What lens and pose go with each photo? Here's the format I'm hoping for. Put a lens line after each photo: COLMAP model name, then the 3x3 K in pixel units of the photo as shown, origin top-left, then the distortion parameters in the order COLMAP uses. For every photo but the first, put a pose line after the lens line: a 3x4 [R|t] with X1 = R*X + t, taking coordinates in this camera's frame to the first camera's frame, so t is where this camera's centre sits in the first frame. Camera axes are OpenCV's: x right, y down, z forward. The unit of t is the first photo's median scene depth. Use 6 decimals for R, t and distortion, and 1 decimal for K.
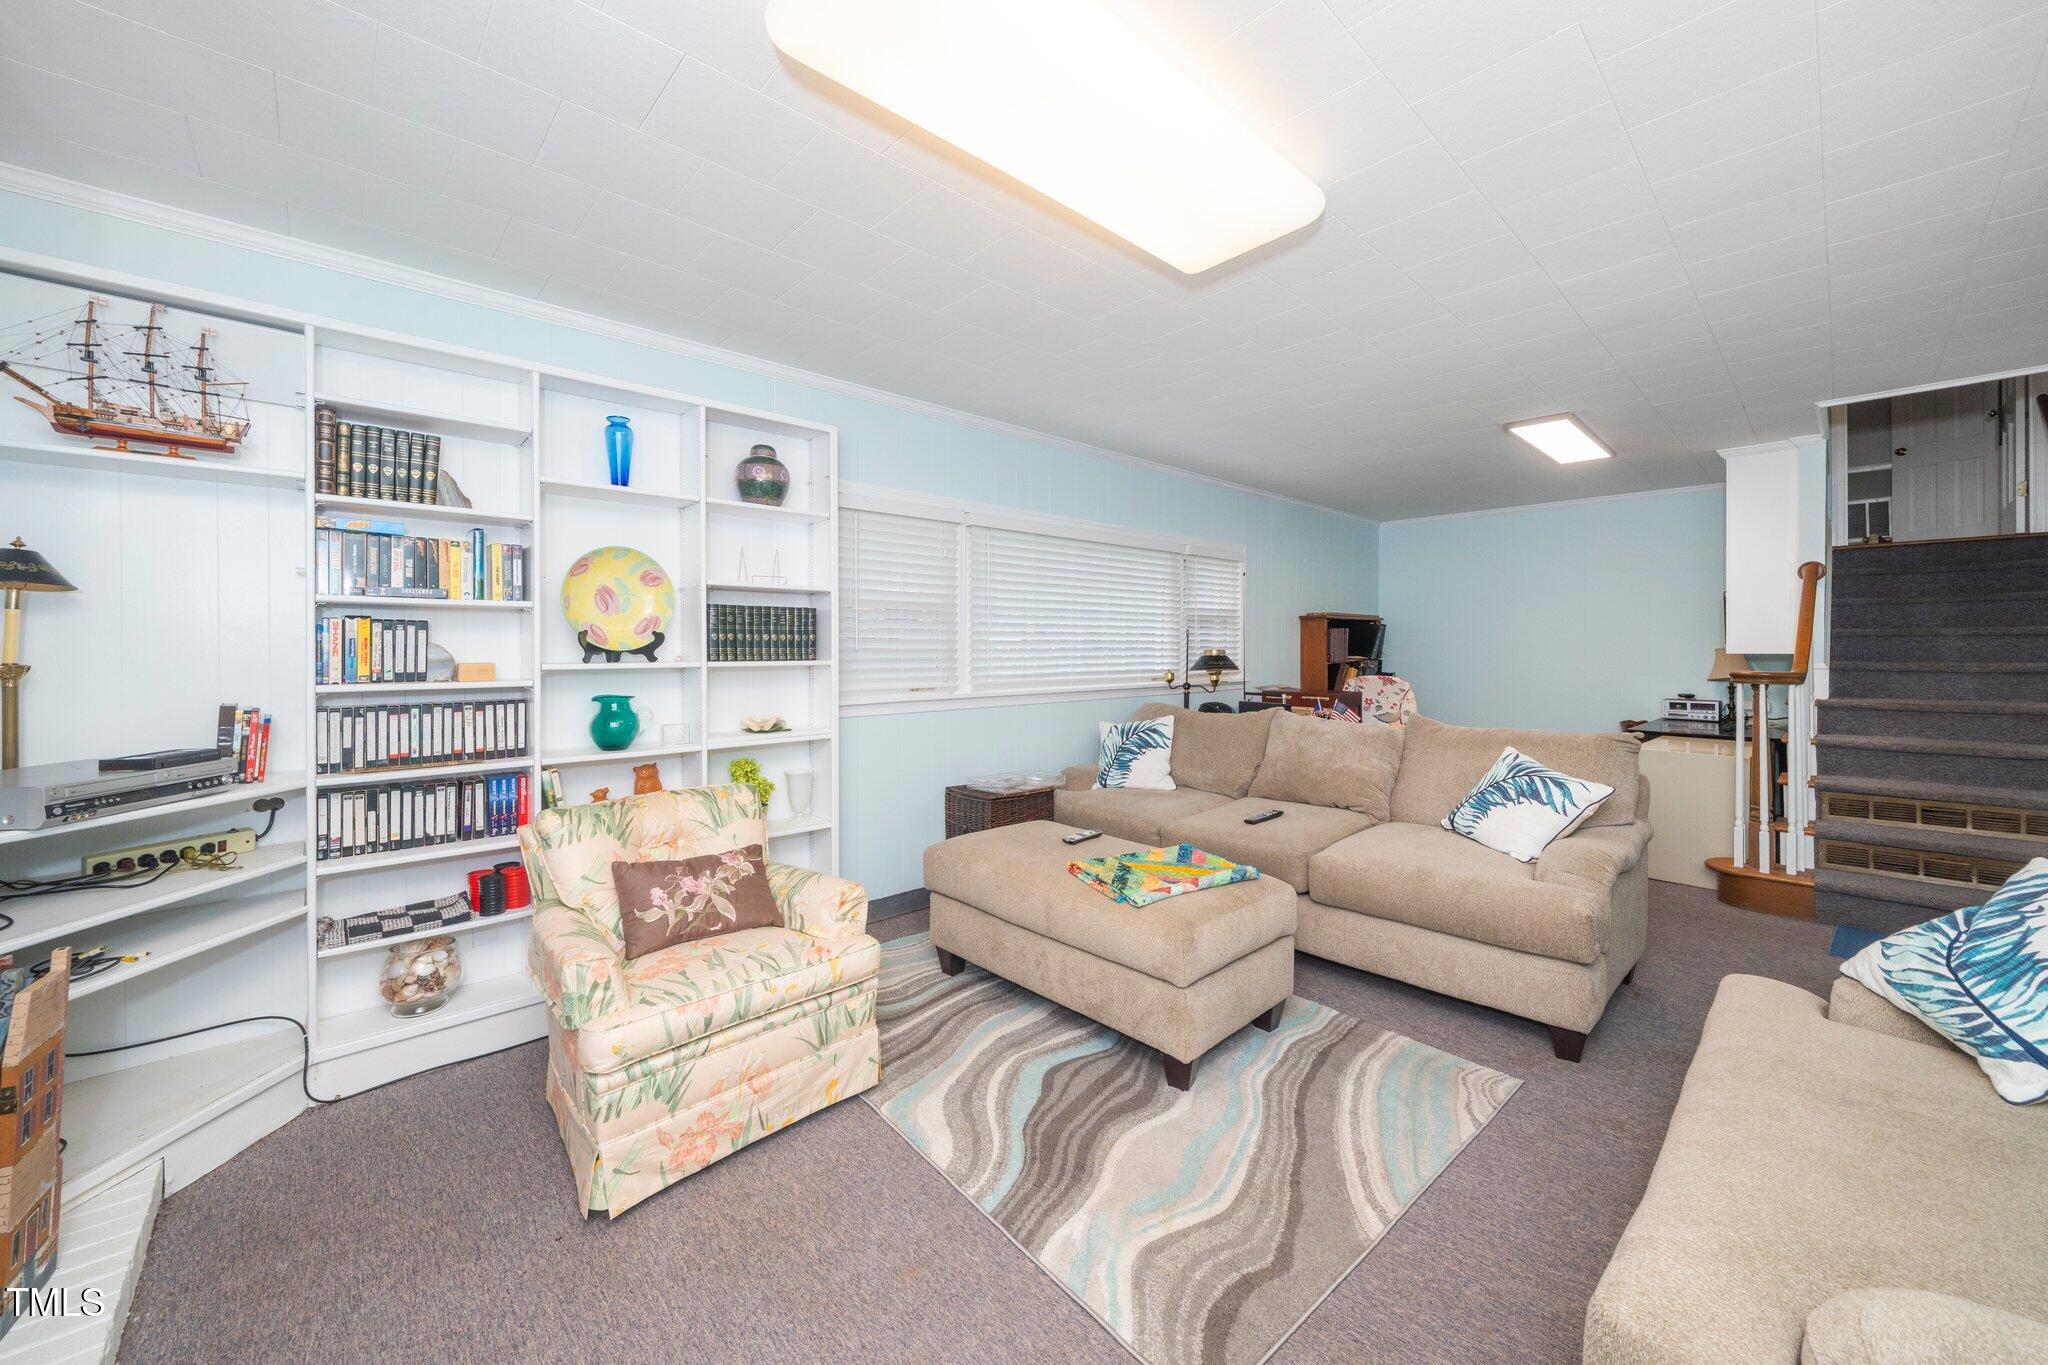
lens RADIAL K [[768.2, 0, 1036.6], [0, 768.2, 644.7], [0, 0, 1]] dist [-0.008076, 0.000525]
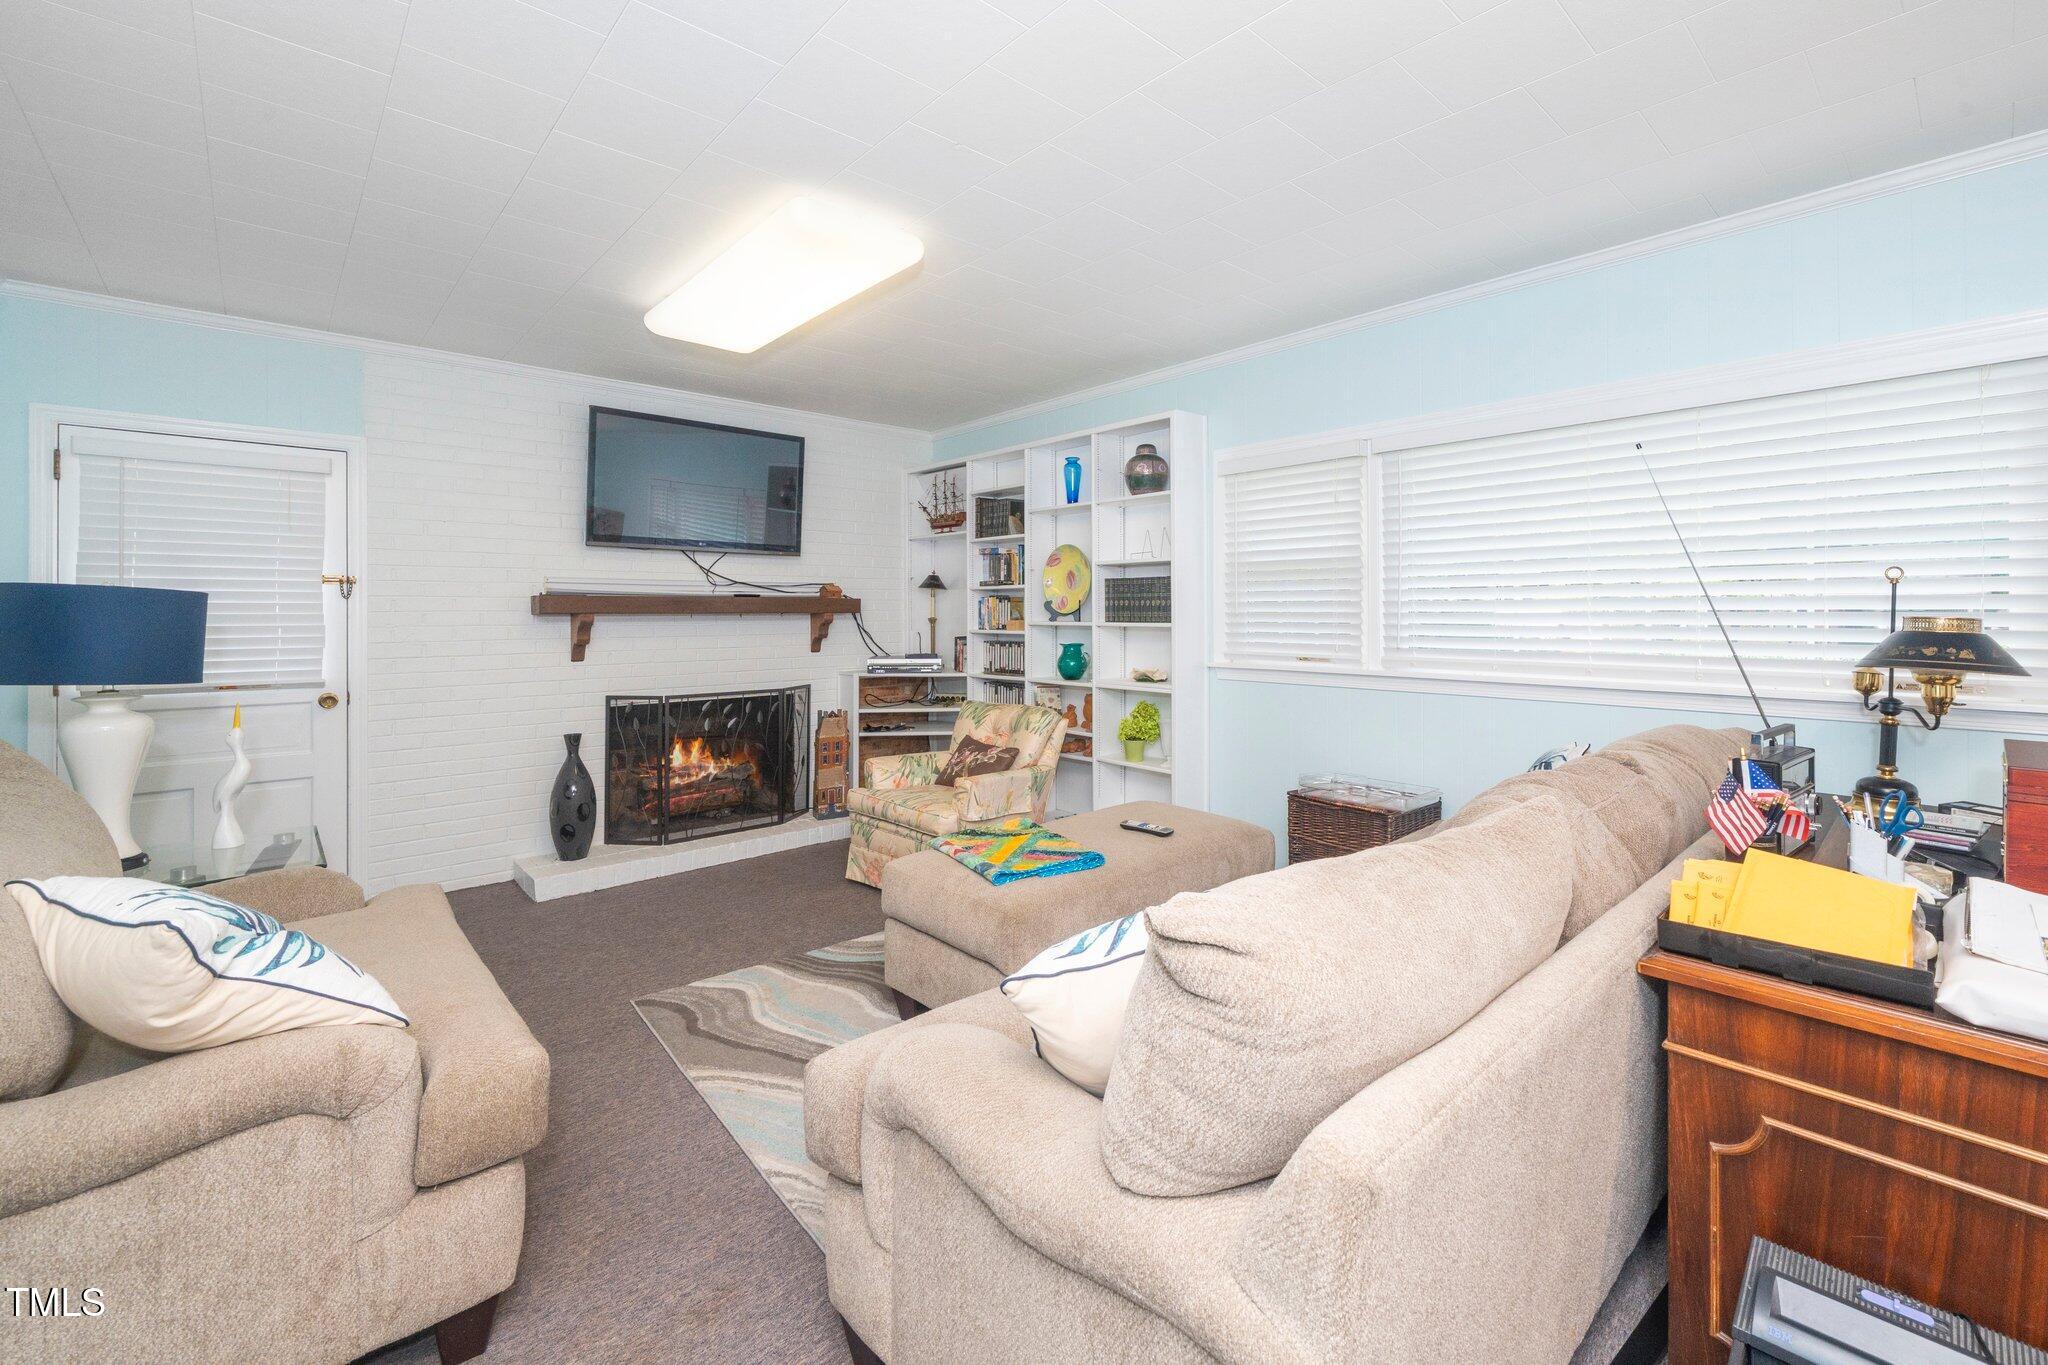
lens RADIAL K [[841.5, 0, 1042.3], [0, 841.5, 610.4], [0, 0, 1]] dist [0.003045, 0.000237]
pose [[-0.004166, 0.000966, -0.999991, 1.123078], [0.007089, 0.999974, 0.000936, -0.000671], [0.999966, -0.007085, -0.004173, 0.971084]]
